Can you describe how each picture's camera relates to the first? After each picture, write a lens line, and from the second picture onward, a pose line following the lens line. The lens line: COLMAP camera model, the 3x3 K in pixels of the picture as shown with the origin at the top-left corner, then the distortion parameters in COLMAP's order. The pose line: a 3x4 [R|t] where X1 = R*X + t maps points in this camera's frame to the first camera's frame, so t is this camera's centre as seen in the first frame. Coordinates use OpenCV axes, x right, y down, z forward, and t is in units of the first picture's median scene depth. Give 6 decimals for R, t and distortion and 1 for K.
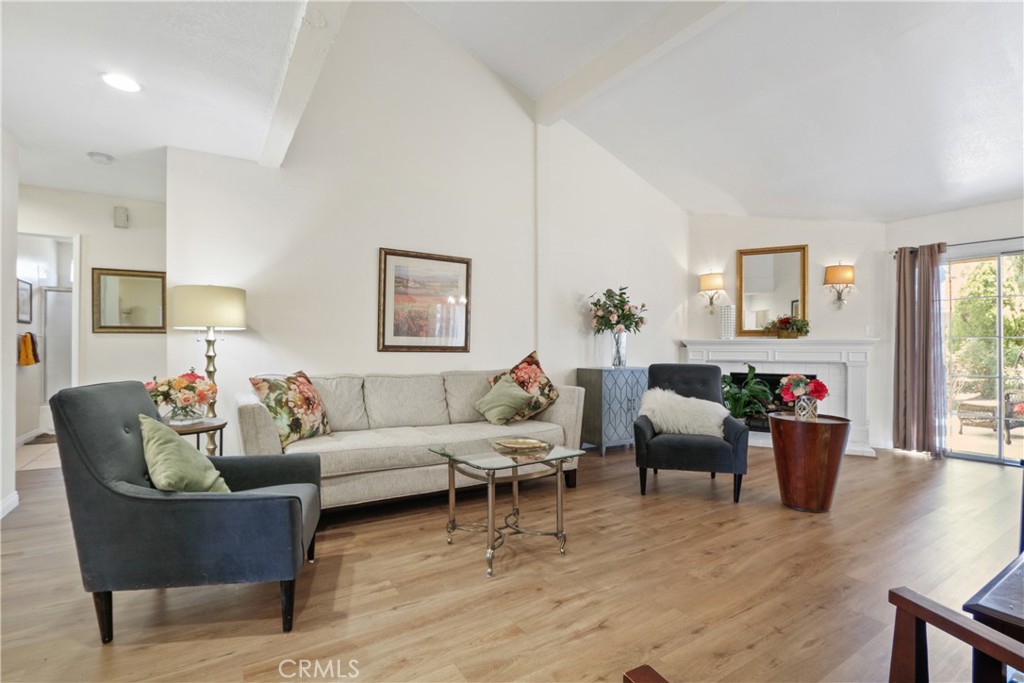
lens RADIAL K [[472.4, 0, 507.9], [0, 472.4, 346.6], [0, 0, 1]] dist [-0.026928, 0.005257]
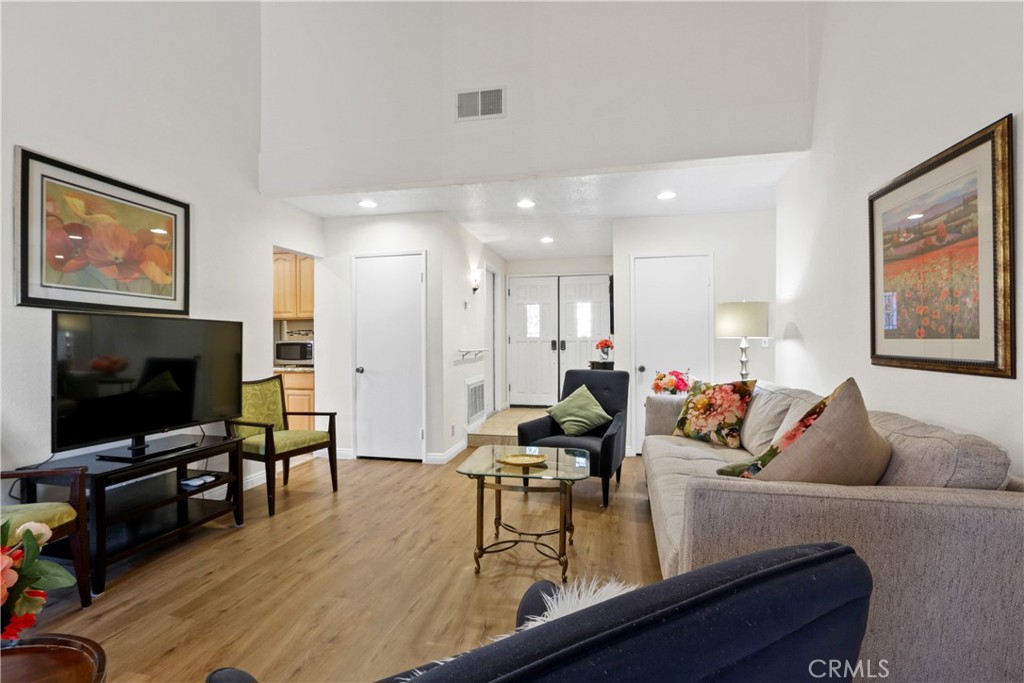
lens RADIAL K [[472.4, 0, 509.4], [0, 472.4, 346.5], [0, 0, 1]] dist [-0.026928, 0.005257]
pose [[-0.698174, 0.005393, -0.715907, 0.428658], [0.006126, 0.999980, 0.001559, -0.015312], [0.715902, -0.003298, -0.698193, 0.968041]]
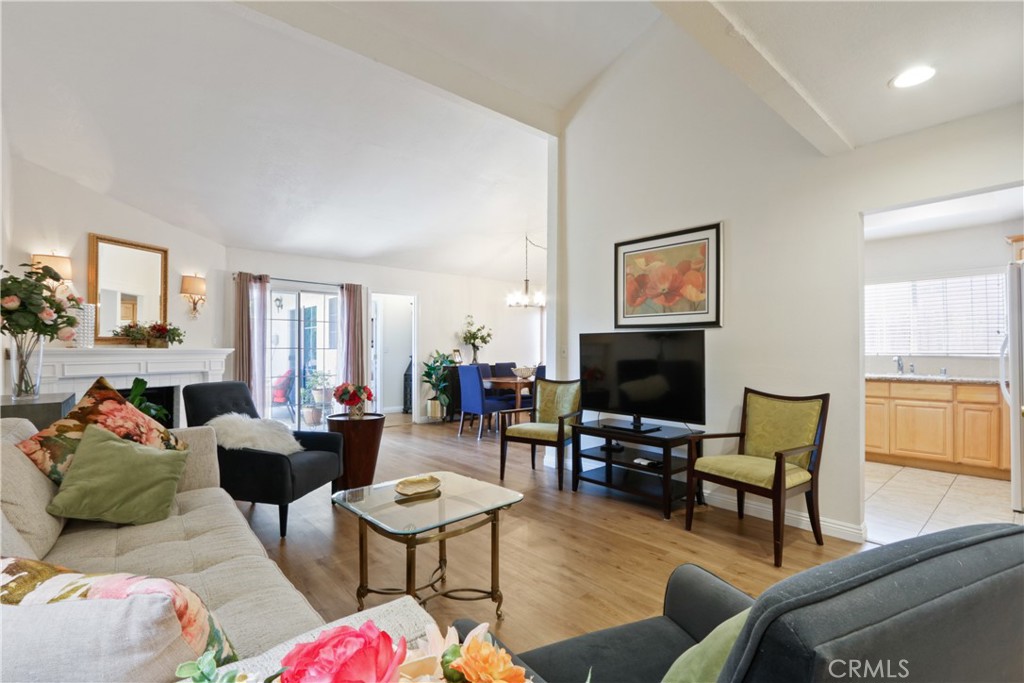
lens RADIAL K [[472.4, 0, 504.7], [0, 472.4, 346.5], [0, 0, 1]] dist [-0.026928, 0.005257]
pose [[-0.141608, 0.003857, 0.989915, -0.487557], [-0.005809, 0.999972, -0.004727, -0.024156], [-0.989906, -0.006420, -0.141582, 0.569295]]
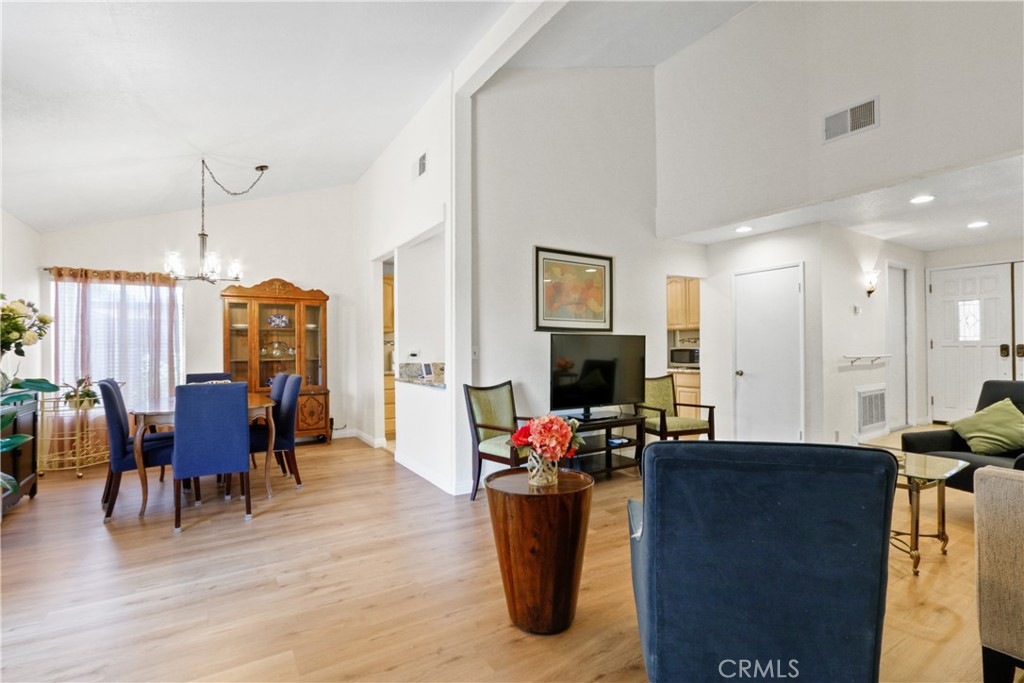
lens RADIAL K [[472.4, 0, 504.1], [0, 472.4, 349.3], [0, 0, 1]] dist [-0.026928, 0.005257]
pose [[-0.999899, 0.004884, 0.013317, 0.494836], [0.004808, 0.999972, -0.005751, -0.019588], [-0.013344, -0.005686, -0.999895, 1.205884]]
